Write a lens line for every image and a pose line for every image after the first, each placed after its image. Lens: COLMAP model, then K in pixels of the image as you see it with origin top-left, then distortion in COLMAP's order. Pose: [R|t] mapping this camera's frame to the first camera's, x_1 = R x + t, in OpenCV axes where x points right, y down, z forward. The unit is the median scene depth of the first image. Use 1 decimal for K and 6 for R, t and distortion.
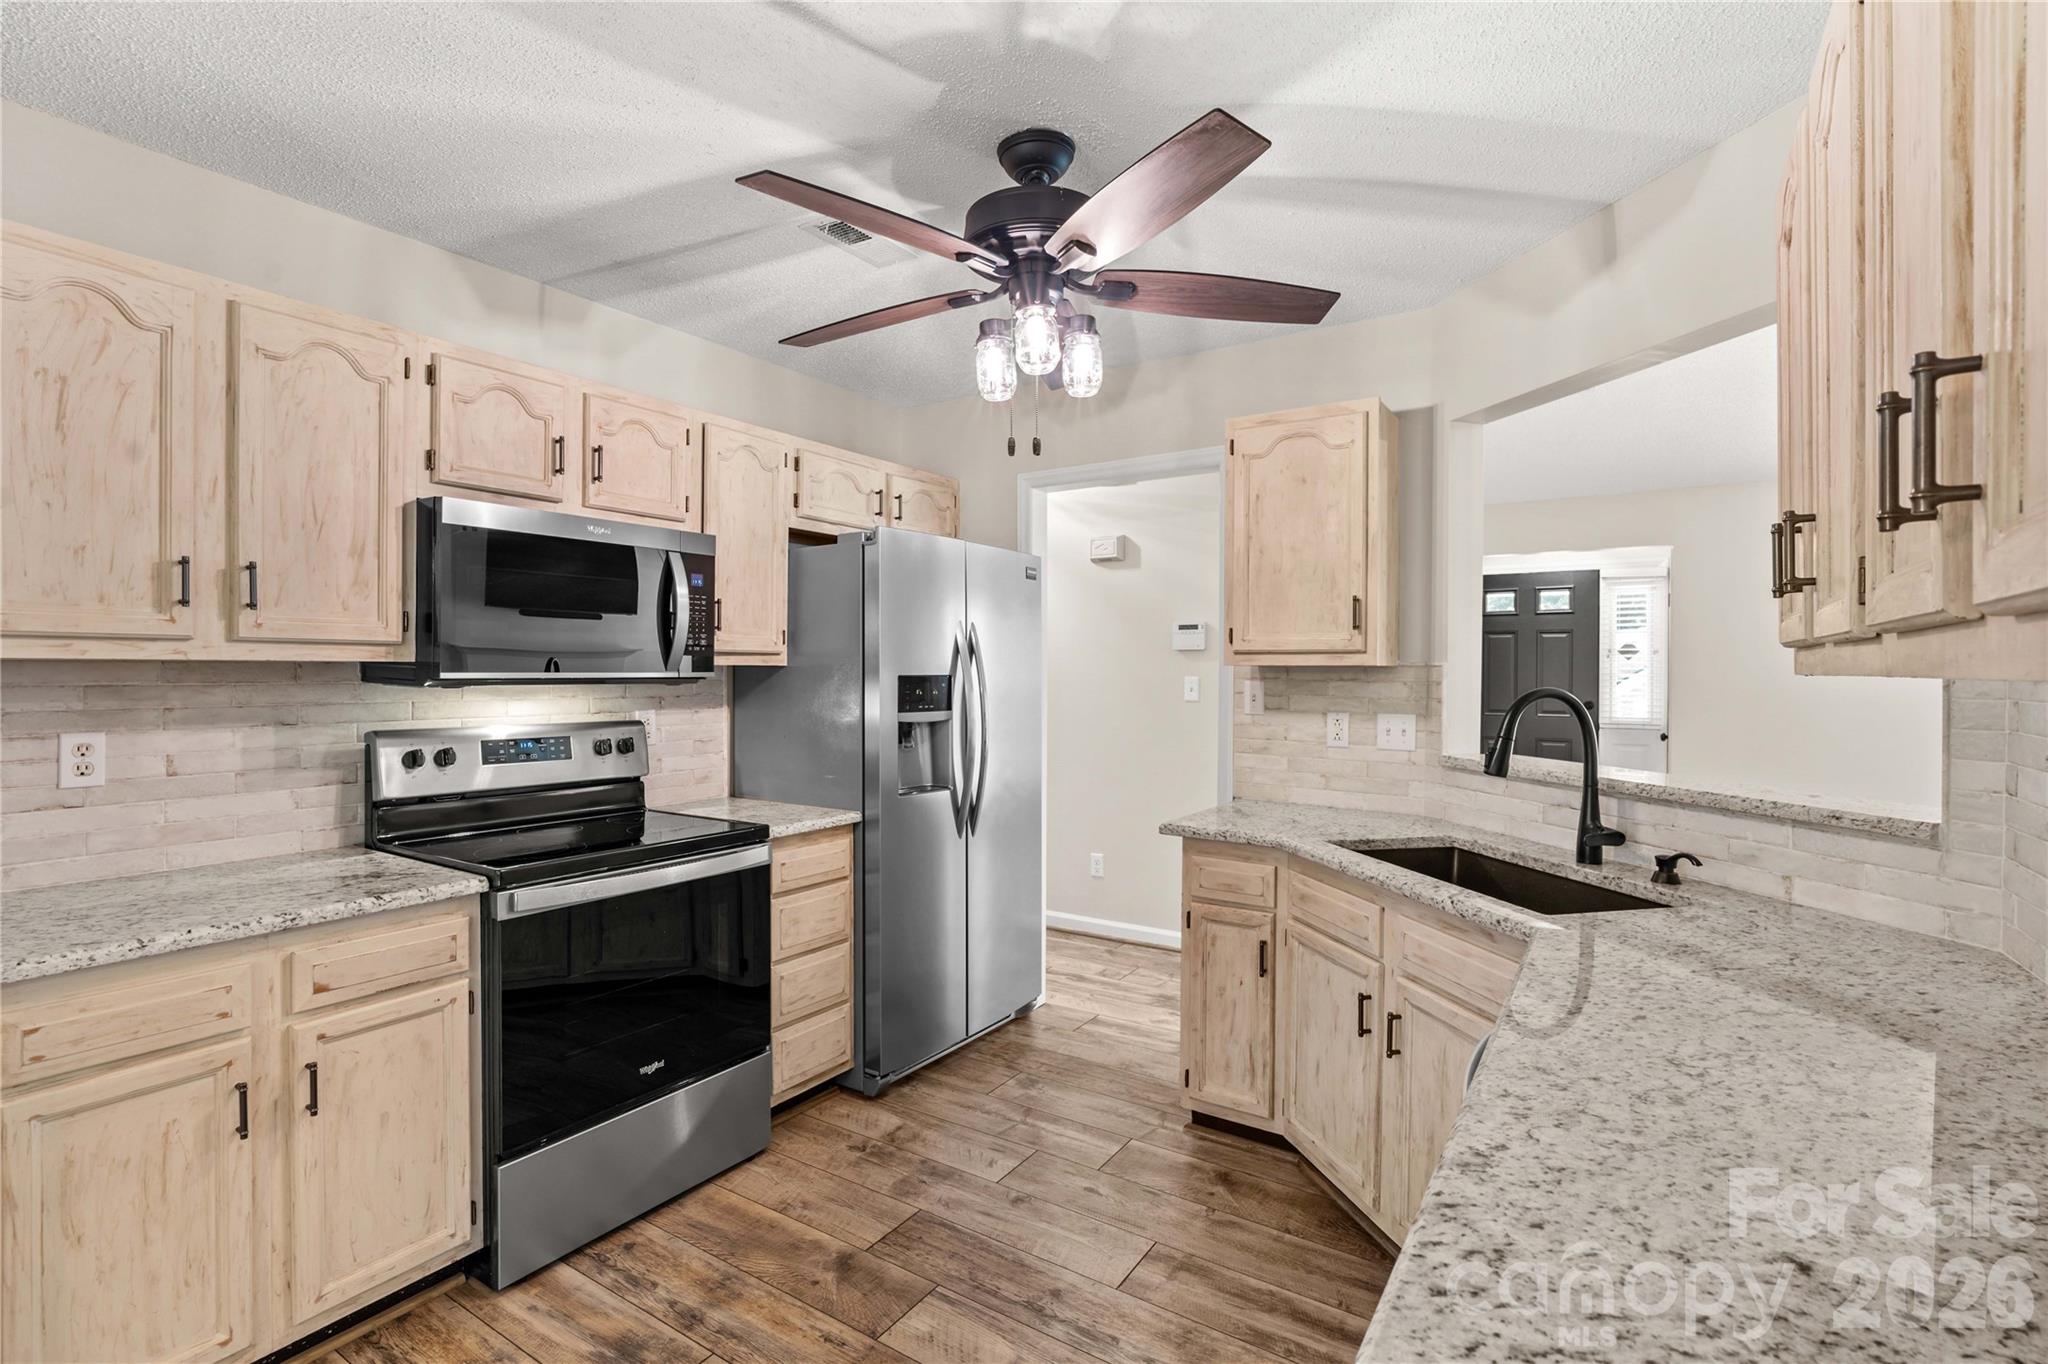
lens RADIAL K [[946.2, 0, 1028.6], [0, 946.2, 670.8], [0, 0, 1]] dist [-0.013736, 0.002773]
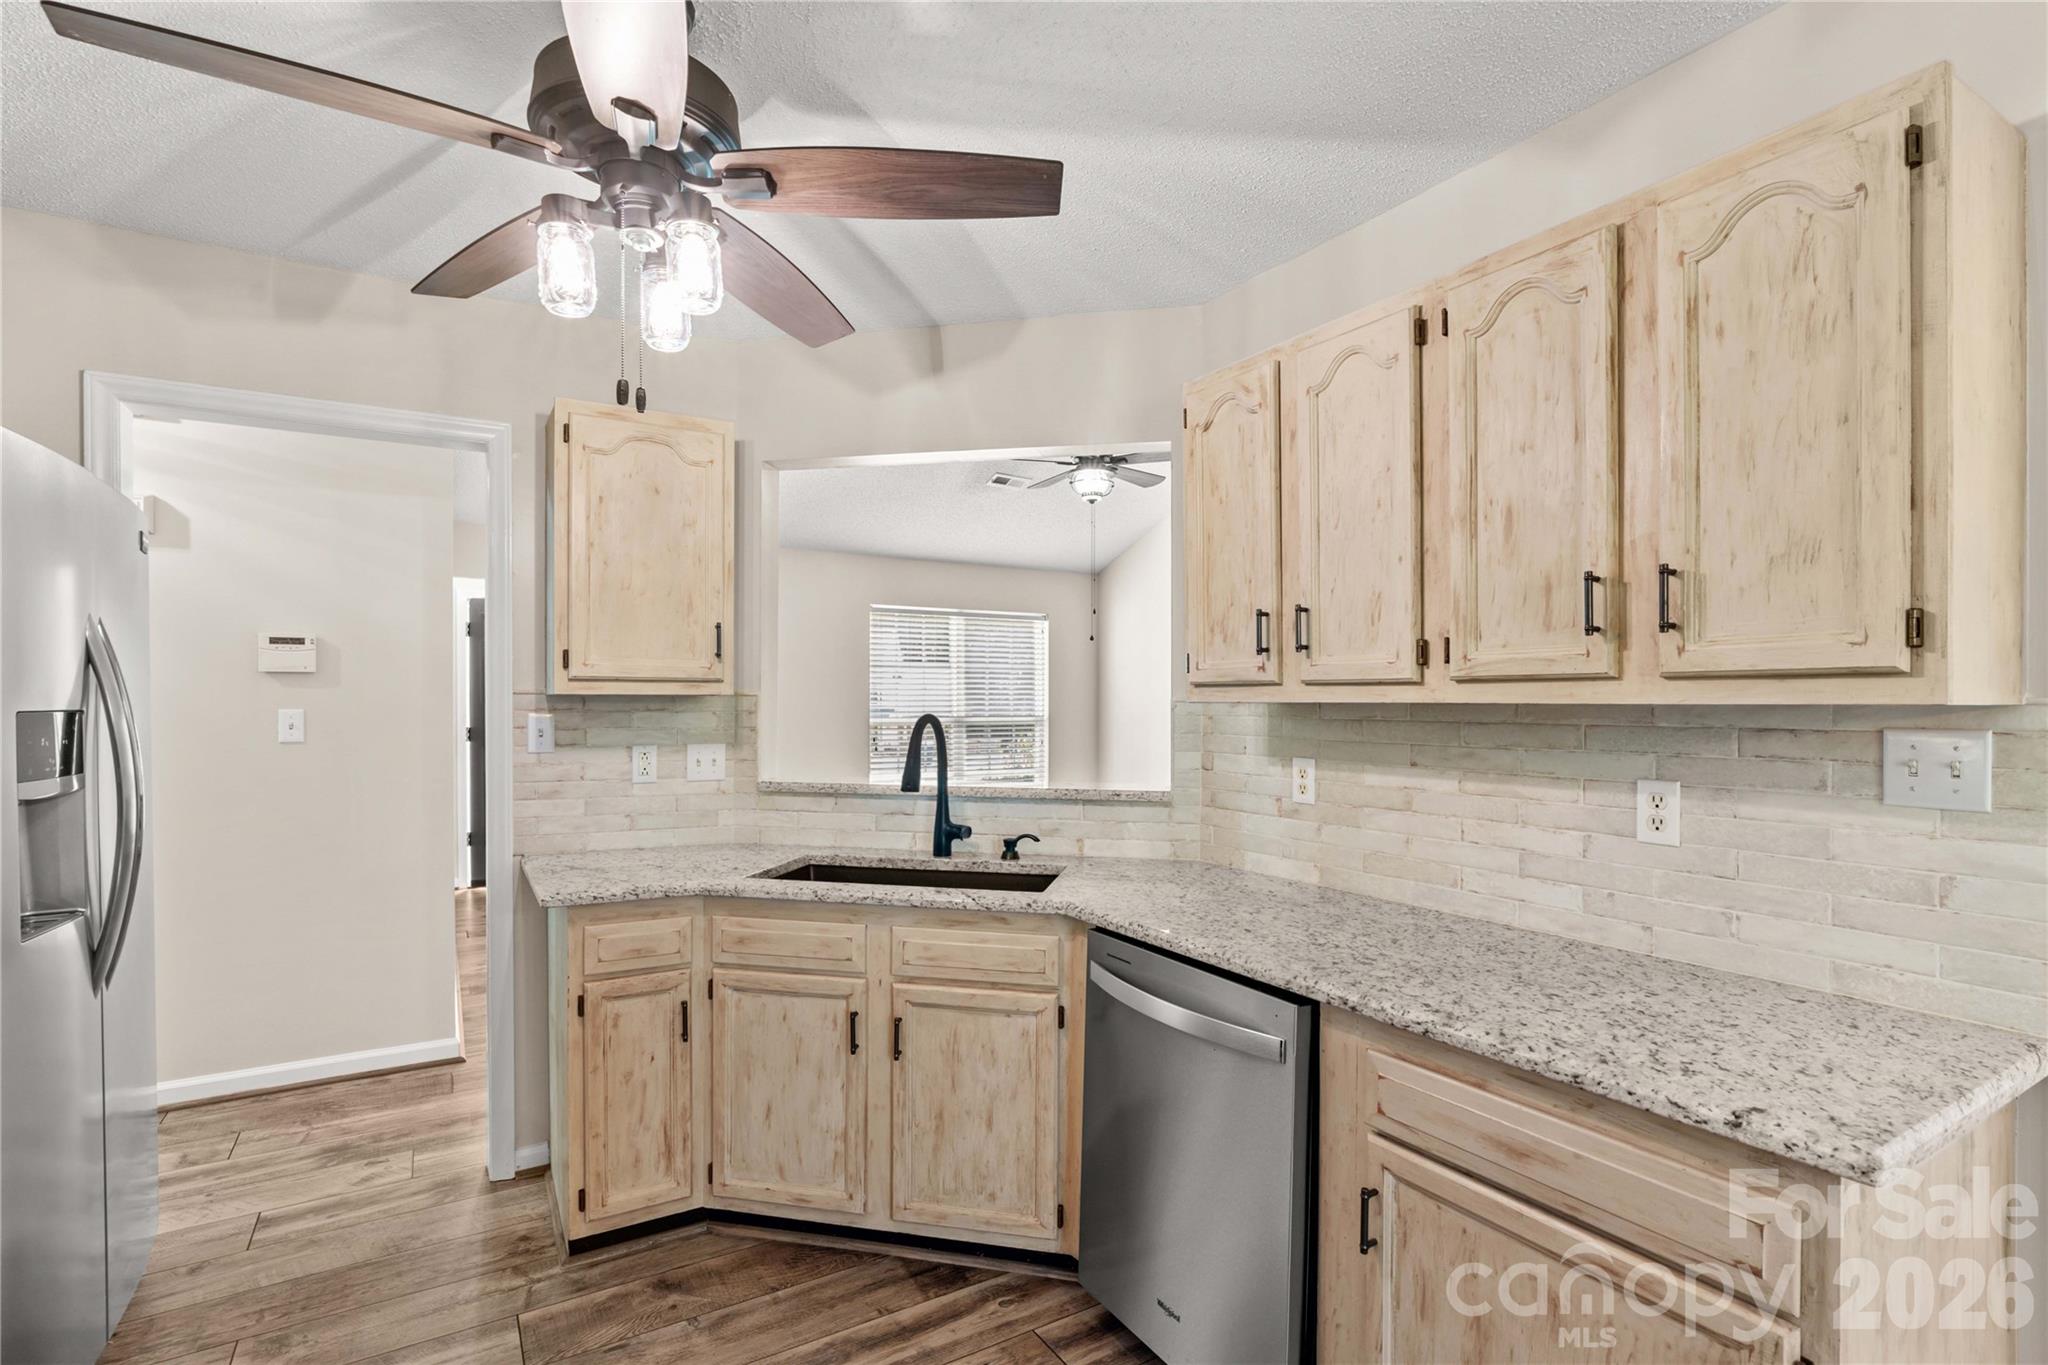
lens RADIAL K [[946.2, 0, 1025.3], [0, 946.2, 701.9], [0, 0, 1]] dist [-0.013736, 0.002773]
pose [[0.436902, -0.004594, 0.899497, -0.393257], [0.002118, 0.999989, 0.004079, -0.001807], [-0.899507, 0.000123, 0.436907, 0.299742]]
